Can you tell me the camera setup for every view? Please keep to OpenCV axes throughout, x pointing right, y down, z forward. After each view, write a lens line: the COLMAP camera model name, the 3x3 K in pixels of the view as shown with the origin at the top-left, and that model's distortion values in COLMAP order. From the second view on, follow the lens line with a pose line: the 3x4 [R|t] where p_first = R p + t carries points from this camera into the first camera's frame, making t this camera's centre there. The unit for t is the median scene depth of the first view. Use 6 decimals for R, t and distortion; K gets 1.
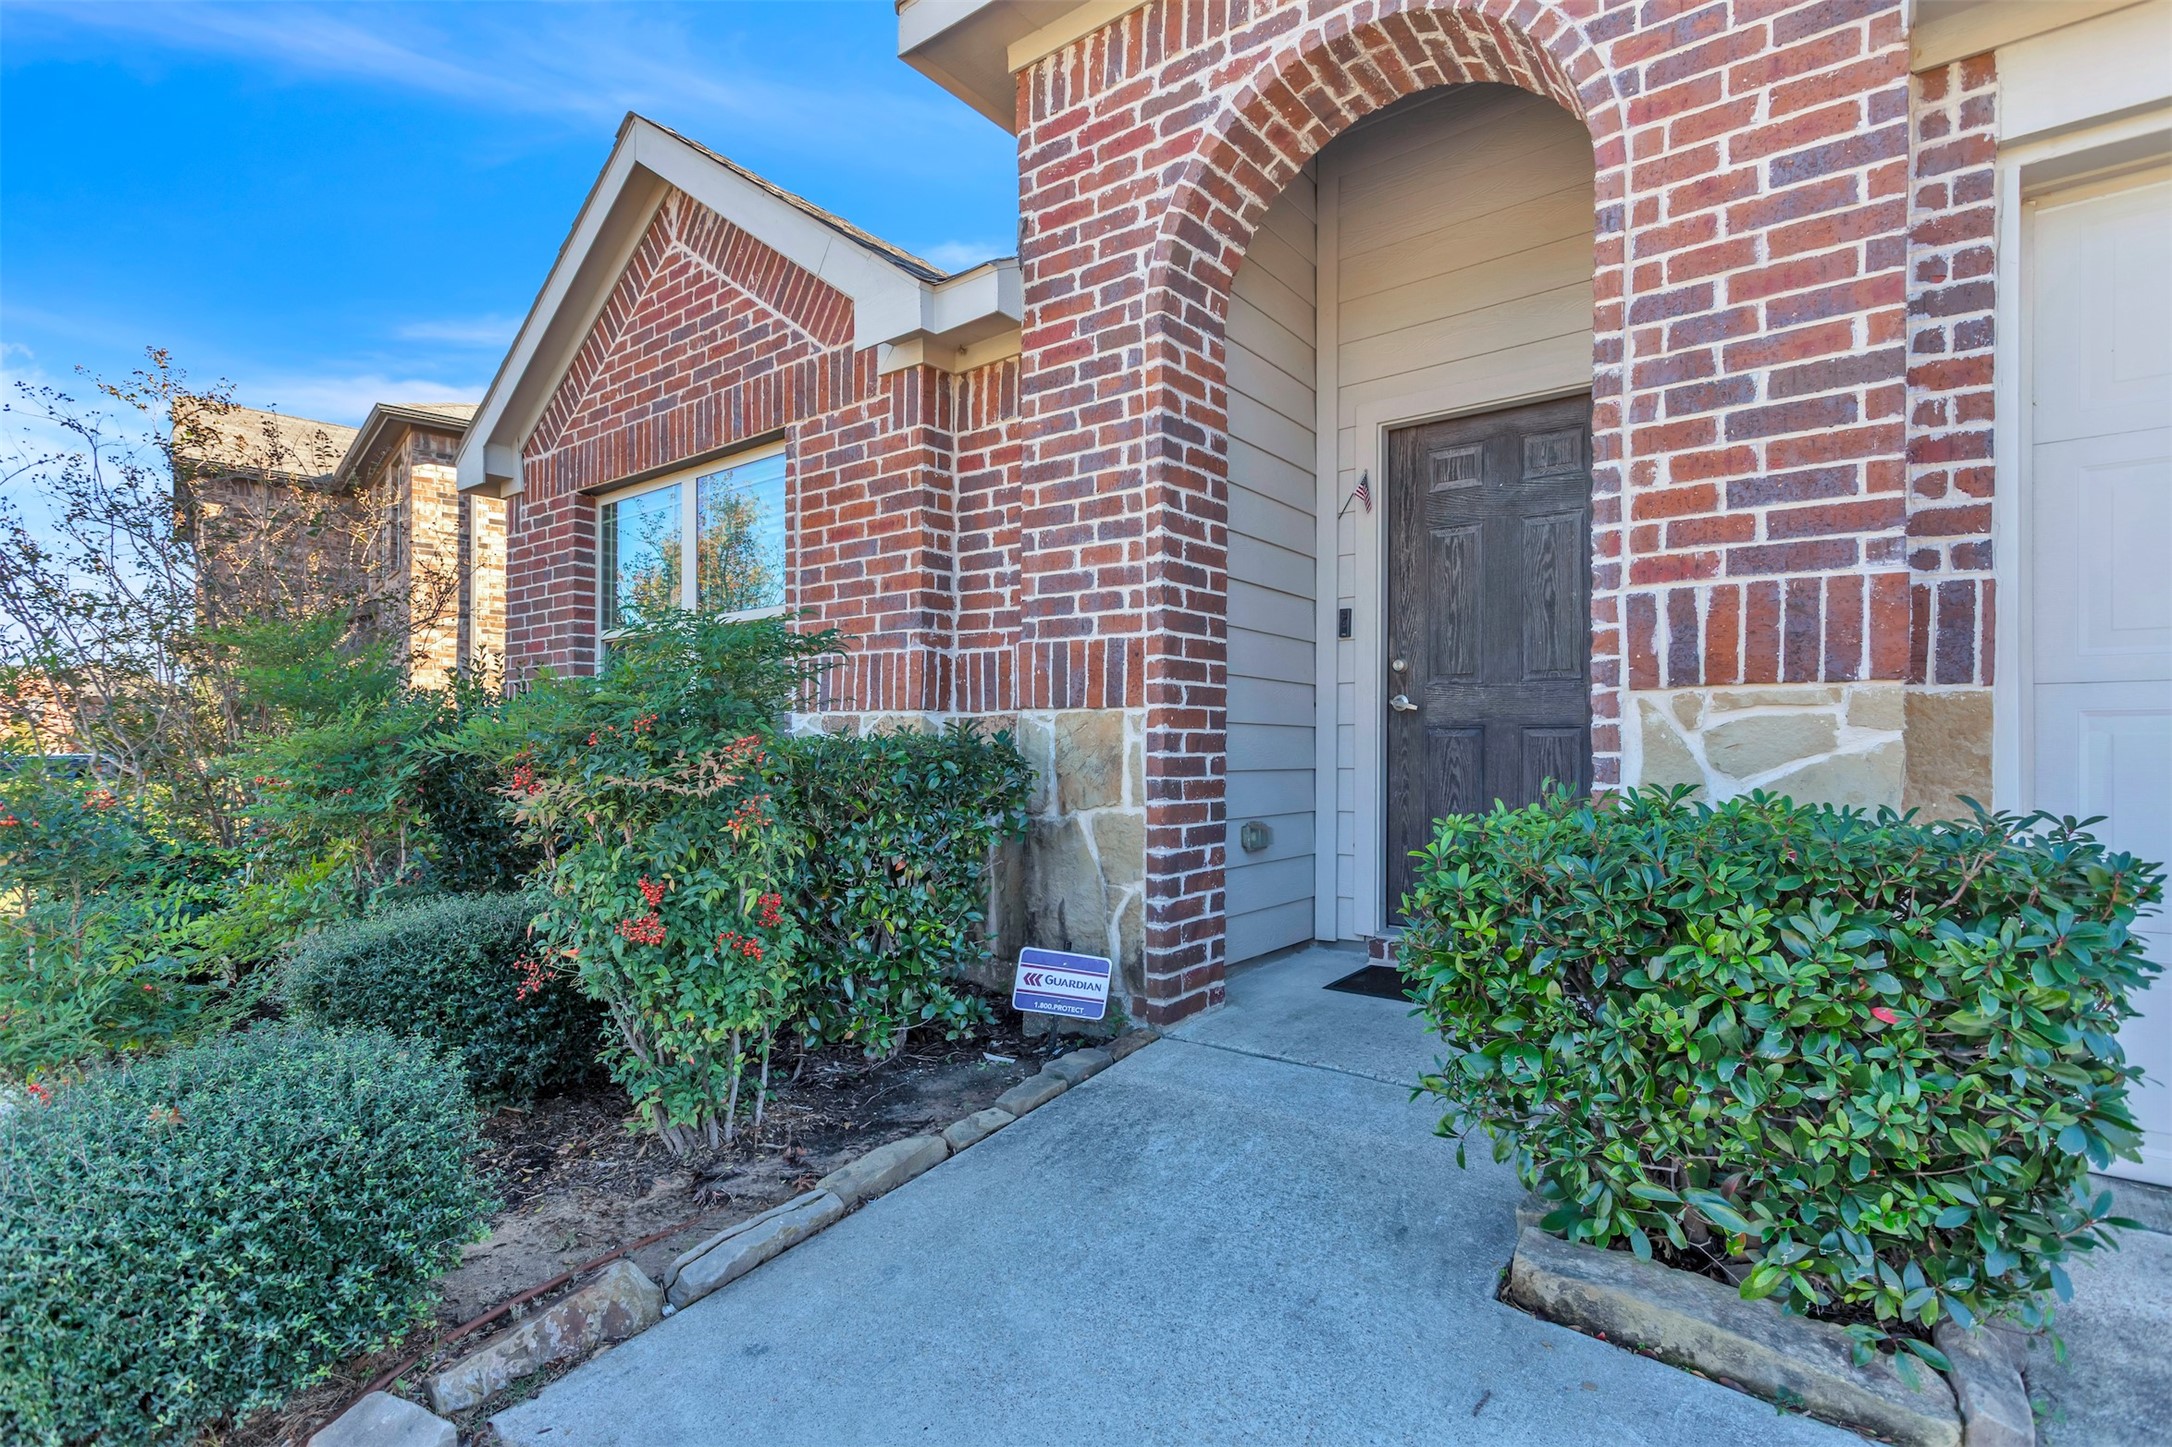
lens RADIAL K [[1045.8, 0, 1091.8], [0, 1045.8, 737.8], [0, 0, 1]] dist [0.003824, -0.001041]
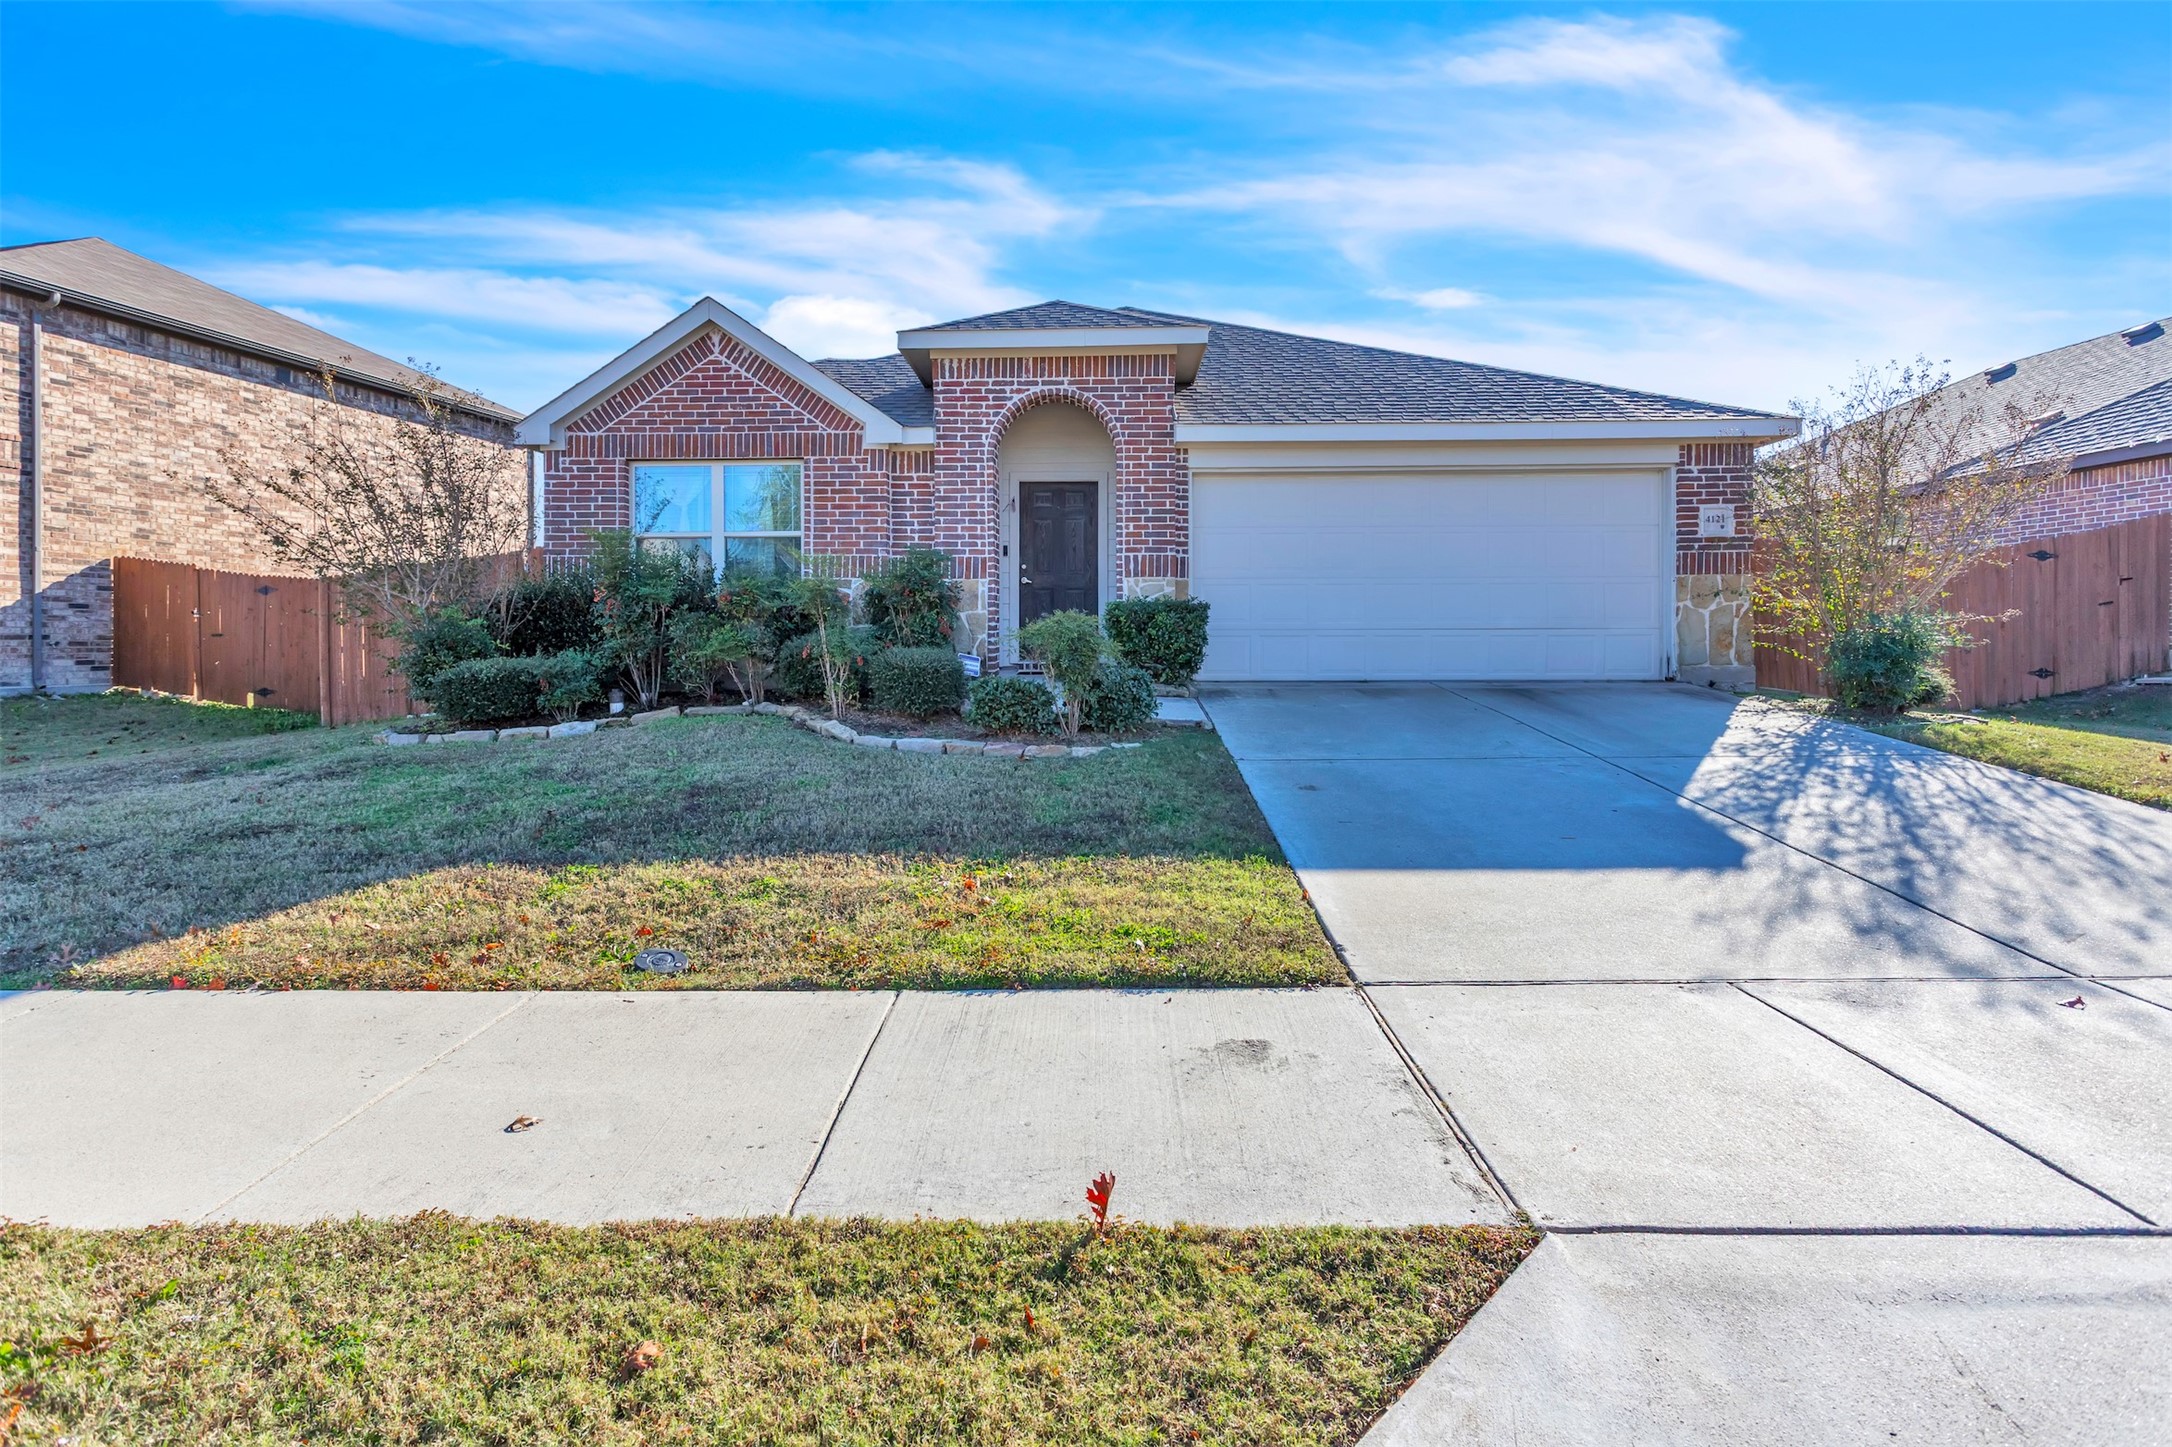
lens RADIAL K [[1045.8, 0, 1092.3], [0, 1045.8, 575.9], [0, 0, 1]] dist [0.003824, -0.001041]
pose [[0.793421, 0.029752, 0.607945, -1.607326], [-0.002293, 0.998944, -0.045894, 0.106252], [-0.608668, 0.035019, 0.792652, -1.693544]]
